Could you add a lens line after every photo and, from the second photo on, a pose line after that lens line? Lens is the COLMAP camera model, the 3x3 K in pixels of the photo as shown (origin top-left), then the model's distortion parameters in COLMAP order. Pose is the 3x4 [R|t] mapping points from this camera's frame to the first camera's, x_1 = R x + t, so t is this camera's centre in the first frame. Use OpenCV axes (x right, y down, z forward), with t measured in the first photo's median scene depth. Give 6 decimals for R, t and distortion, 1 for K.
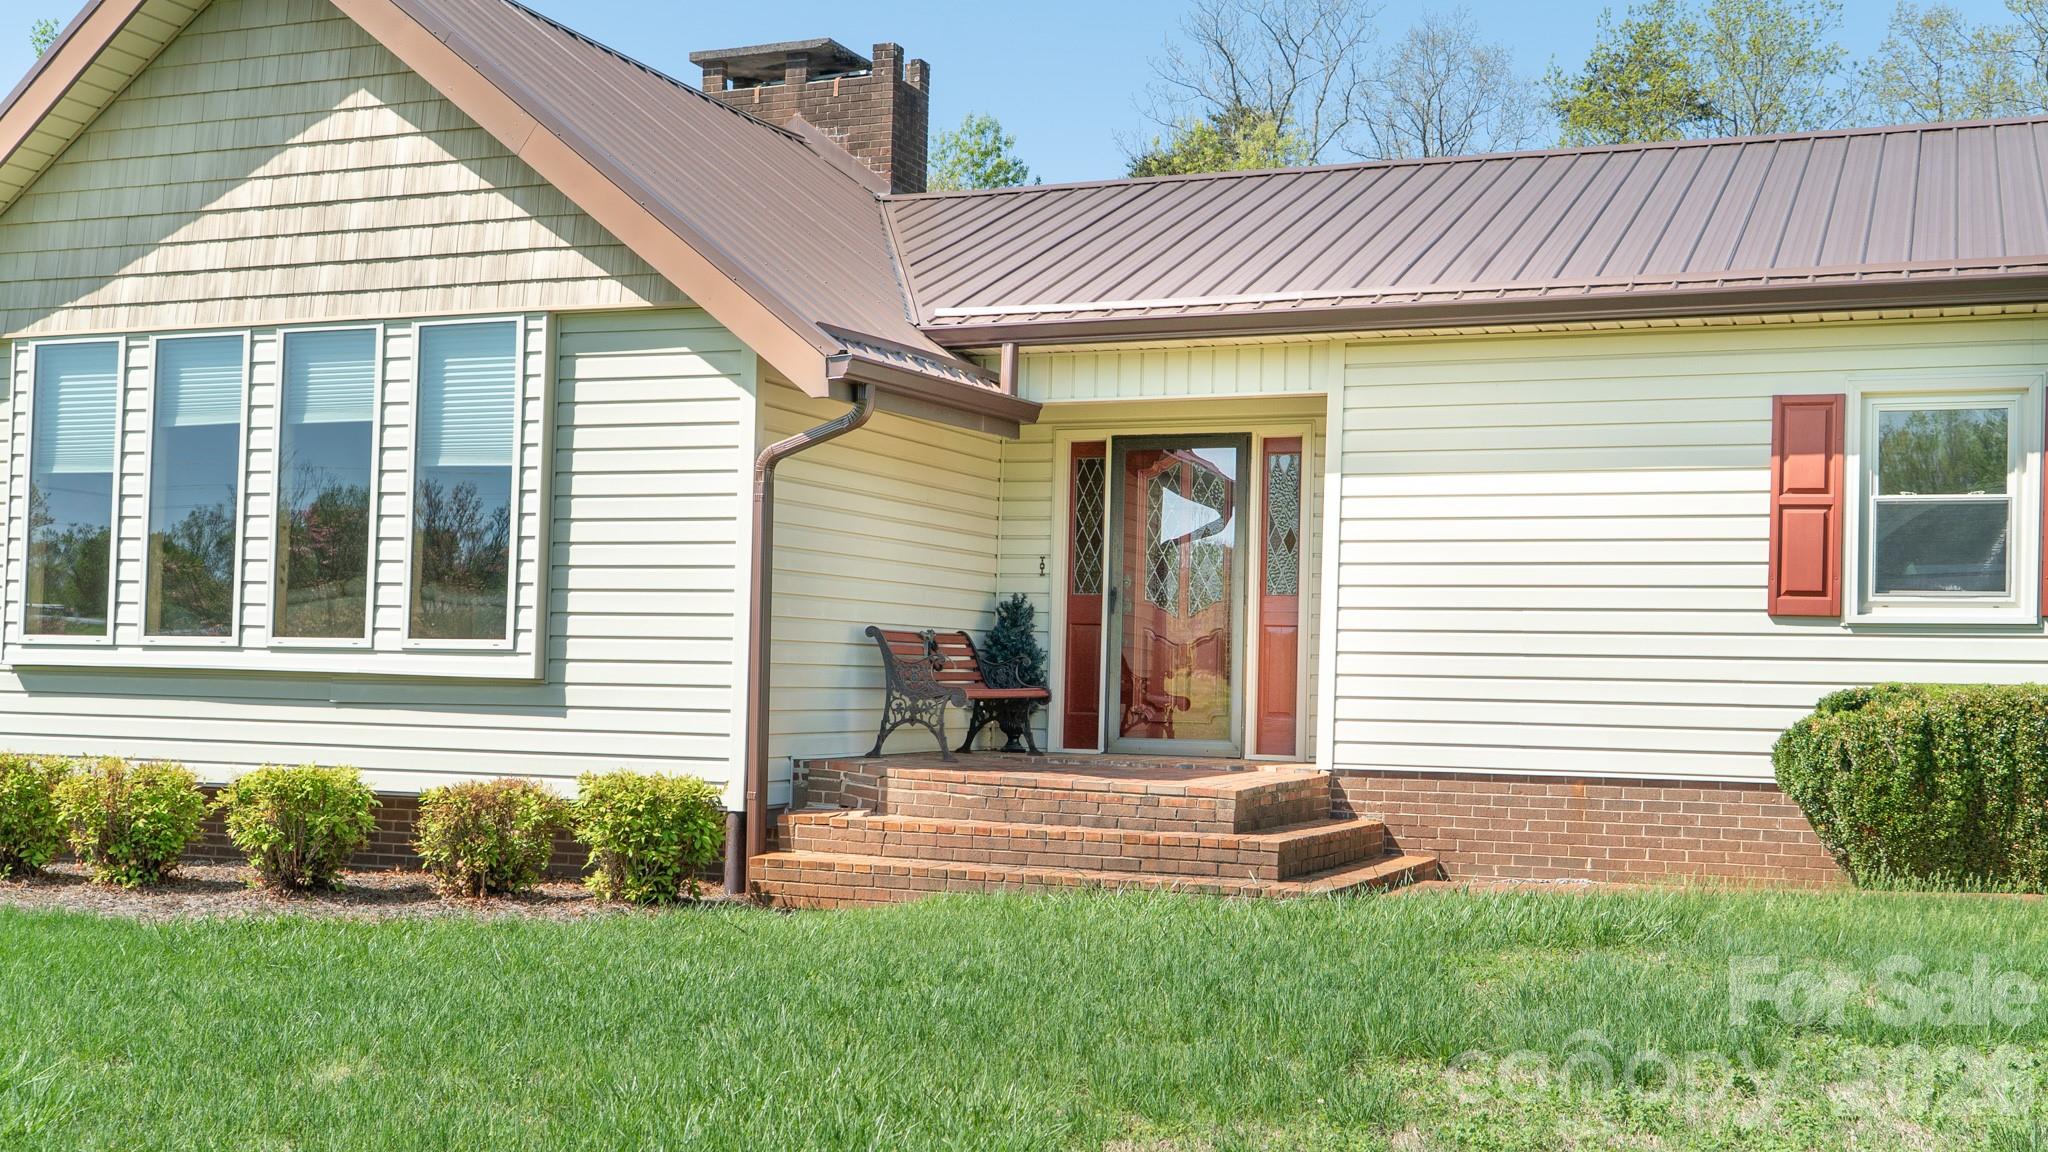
lens RADIAL K [[2280.4, 0, 1024.0], [0, 2280.4, 576.0], [0, 0, 1]] dist [0.016228, 0.008879]
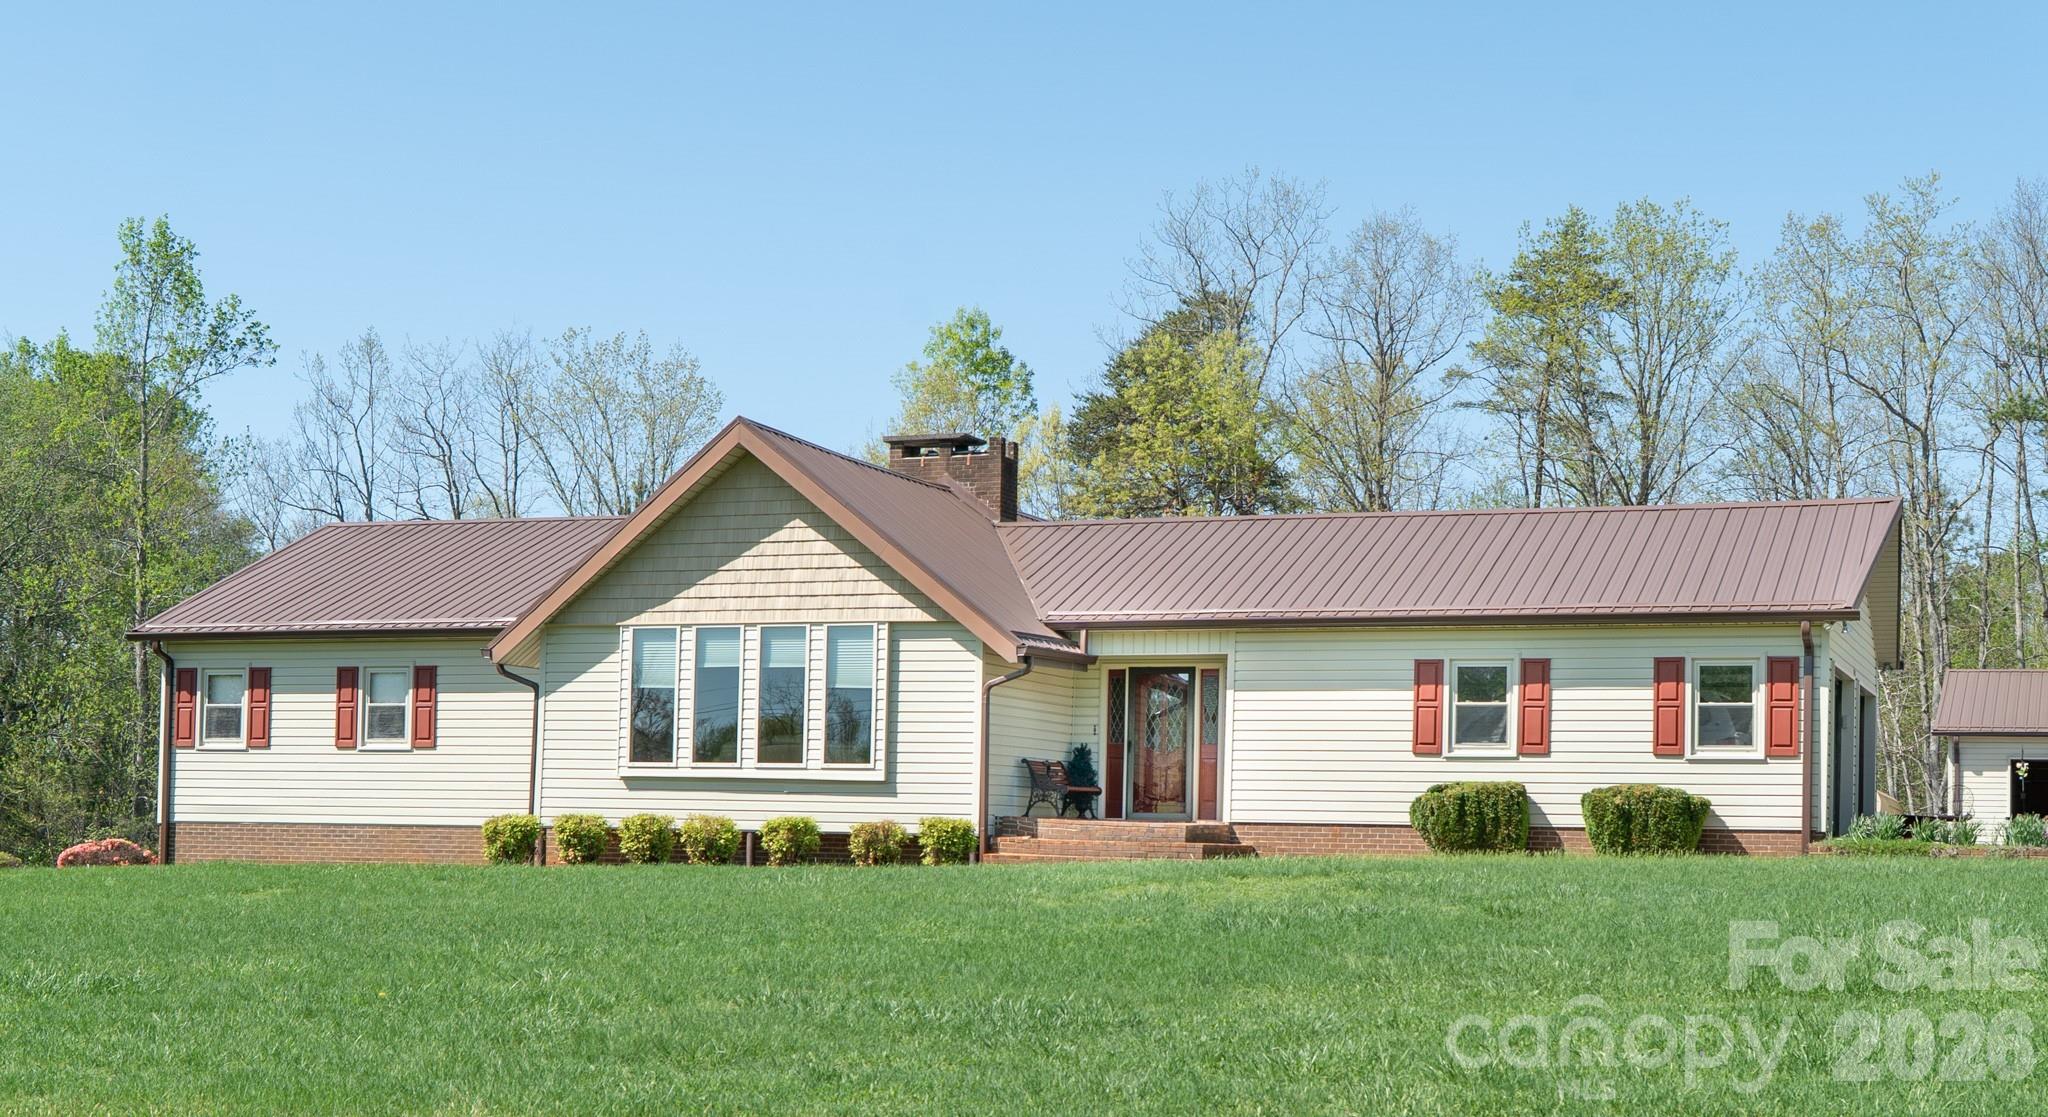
lens RADIAL K [[2294.8, 0, 1023.7], [0, 2294.8, 634.4], [0, 0, 1]] dist [-0.018469, -0.006004]
pose [[0.999925, 0.000547, 0.012252, -0.095838], [-0.000106, 0.999353, -0.035980, -0.018595], [-0.012264, 0.035976, 0.999277, -1.262254]]
